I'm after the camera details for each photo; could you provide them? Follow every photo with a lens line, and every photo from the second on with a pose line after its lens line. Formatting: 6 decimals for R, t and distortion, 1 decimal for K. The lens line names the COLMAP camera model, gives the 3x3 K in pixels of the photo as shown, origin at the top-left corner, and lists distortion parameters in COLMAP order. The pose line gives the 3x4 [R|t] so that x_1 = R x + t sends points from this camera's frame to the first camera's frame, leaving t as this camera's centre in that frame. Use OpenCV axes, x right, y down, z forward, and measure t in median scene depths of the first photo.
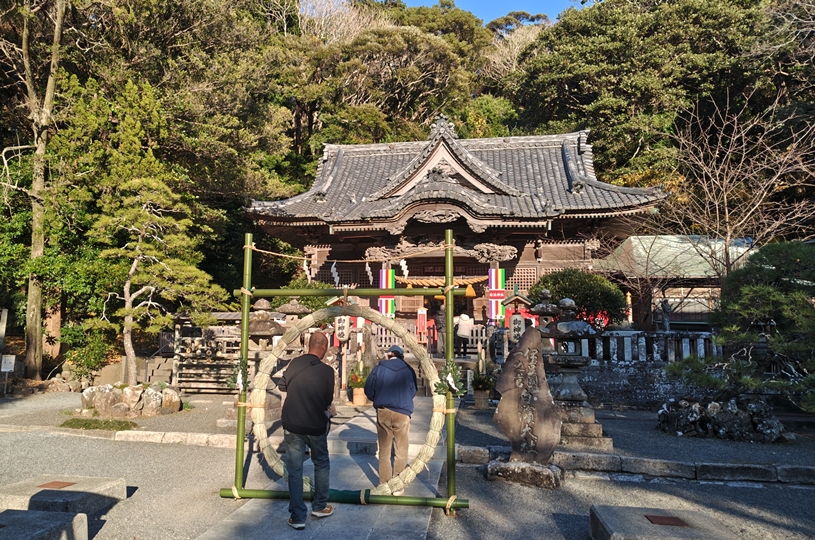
lens RADIAL K [[433.7, 0, 407.5], [0, 433.7, 270.0], [0, 0, 1]] dist [0.045989, -0.000017]
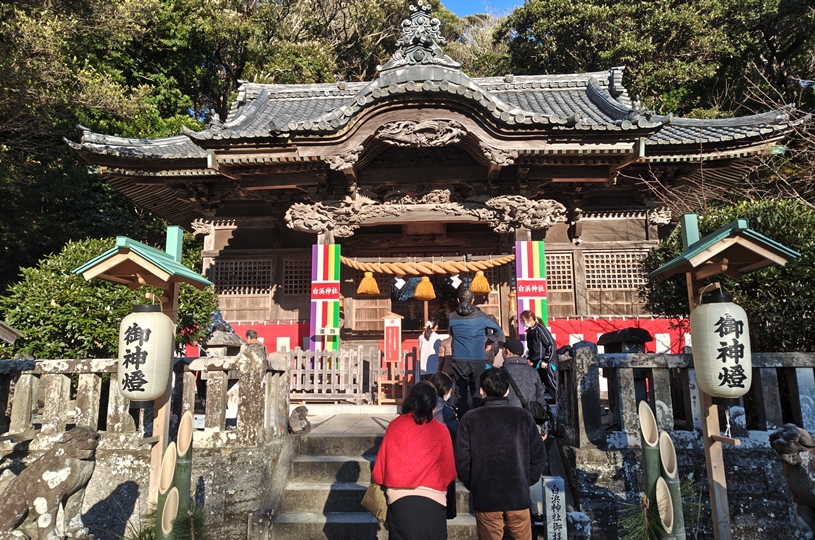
lens RADIAL K [[433.7, 0, 407.5], [0, 433.7, 270.0], [0, 0, 1]] dist [0.045989, -0.000017]
pose [[0.995406, 0.000378, 0.095739, 0.001643], [0.005494, 0.998119, -0.061063, 0.065023], [-0.095582, 0.061309, 0.993532, 0.472572]]
